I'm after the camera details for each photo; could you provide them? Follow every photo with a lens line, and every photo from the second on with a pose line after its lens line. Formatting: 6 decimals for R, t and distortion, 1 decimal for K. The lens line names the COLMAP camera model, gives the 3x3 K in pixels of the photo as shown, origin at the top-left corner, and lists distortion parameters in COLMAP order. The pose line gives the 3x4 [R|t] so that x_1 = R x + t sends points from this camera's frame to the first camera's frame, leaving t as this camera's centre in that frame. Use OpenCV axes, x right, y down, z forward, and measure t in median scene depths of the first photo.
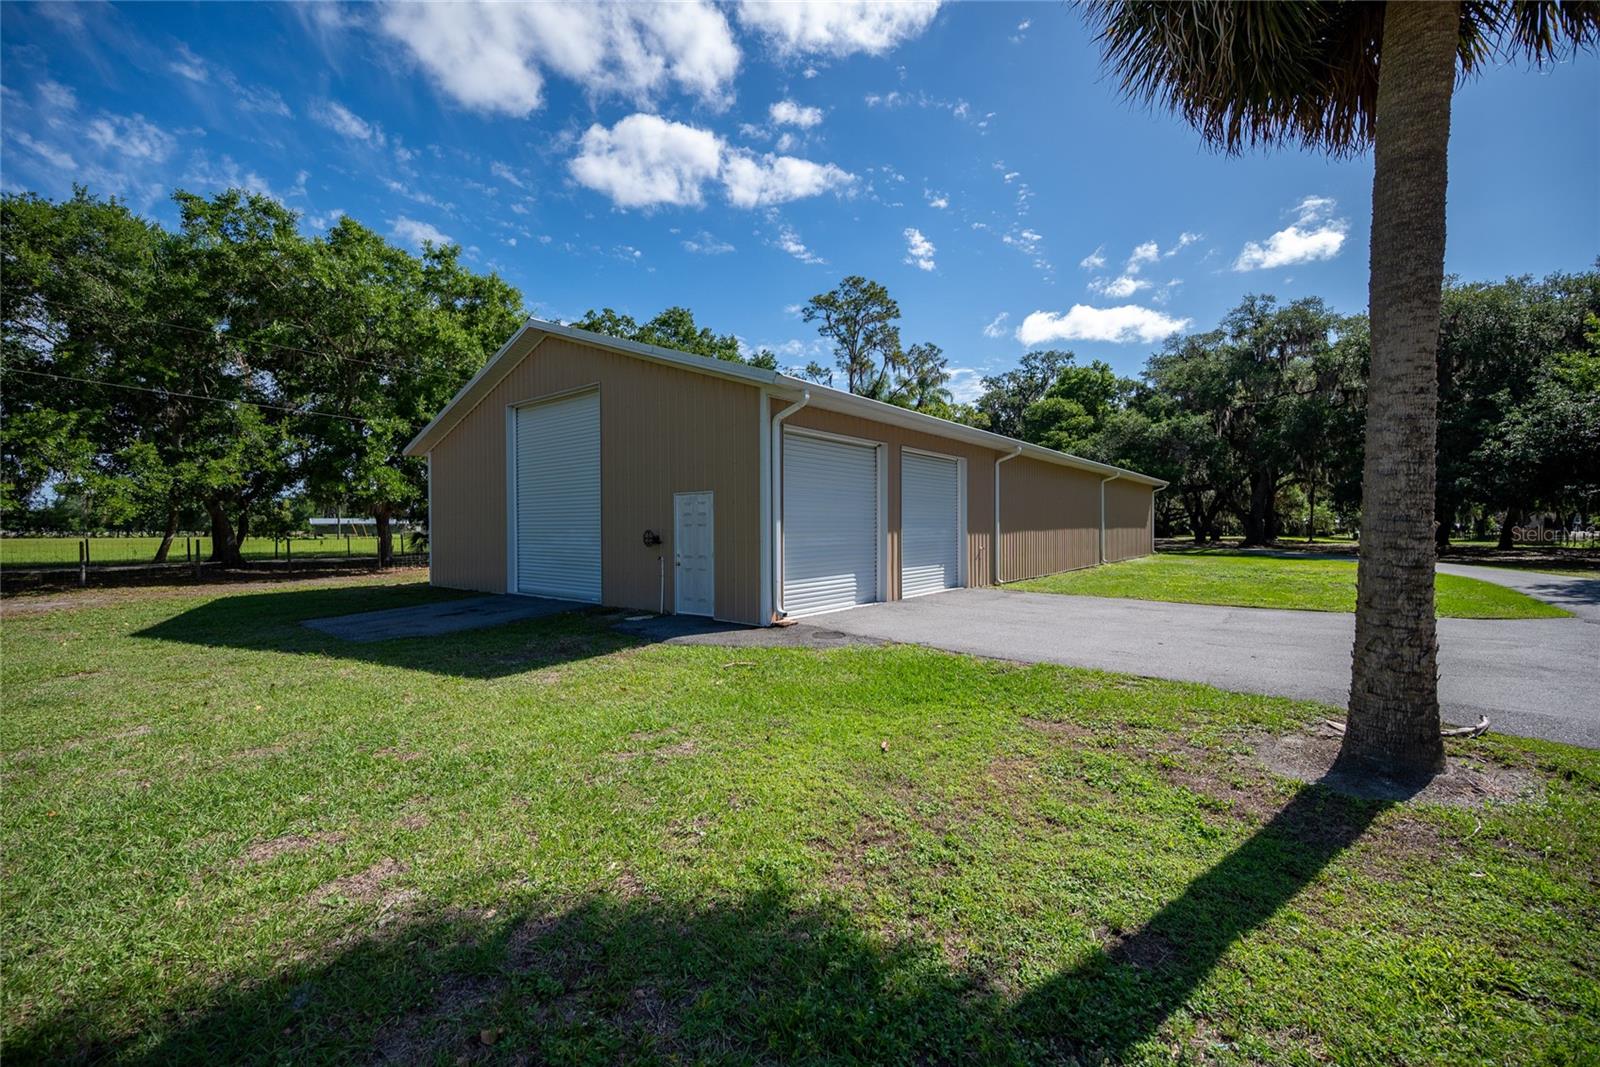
lens RADIAL K [[625.4, 0, 800.0], [0, 625.4, 533.5], [0, 0, 1]] dist [-0.000135, 0.000349]
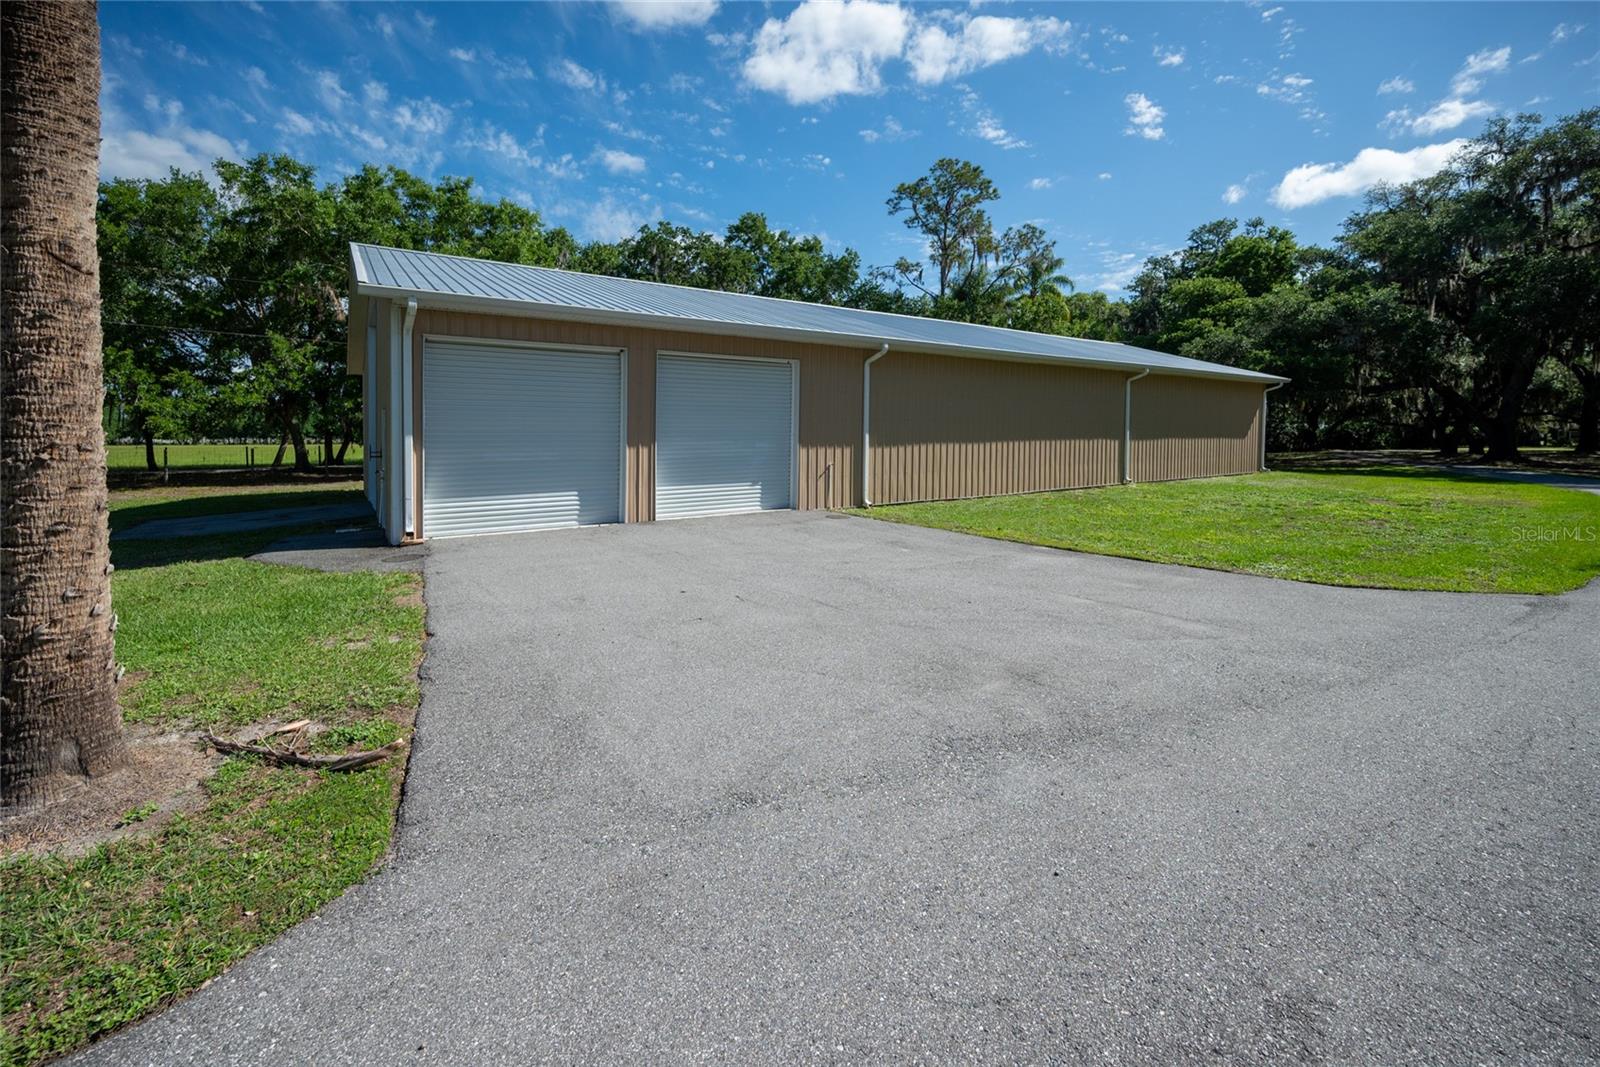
lens RADIAL K [[644.1, 0, 800.9], [0, 644.1, 447.2], [0, 0, 1]] dist [-0.001545, 0.000195]
pose [[0.957907, 0.005382, -0.287030, 0.155121], [-0.002732, 0.999950, 0.009634, -0.002321], [0.287067, -0.008444, 0.957873, 0.044325]]
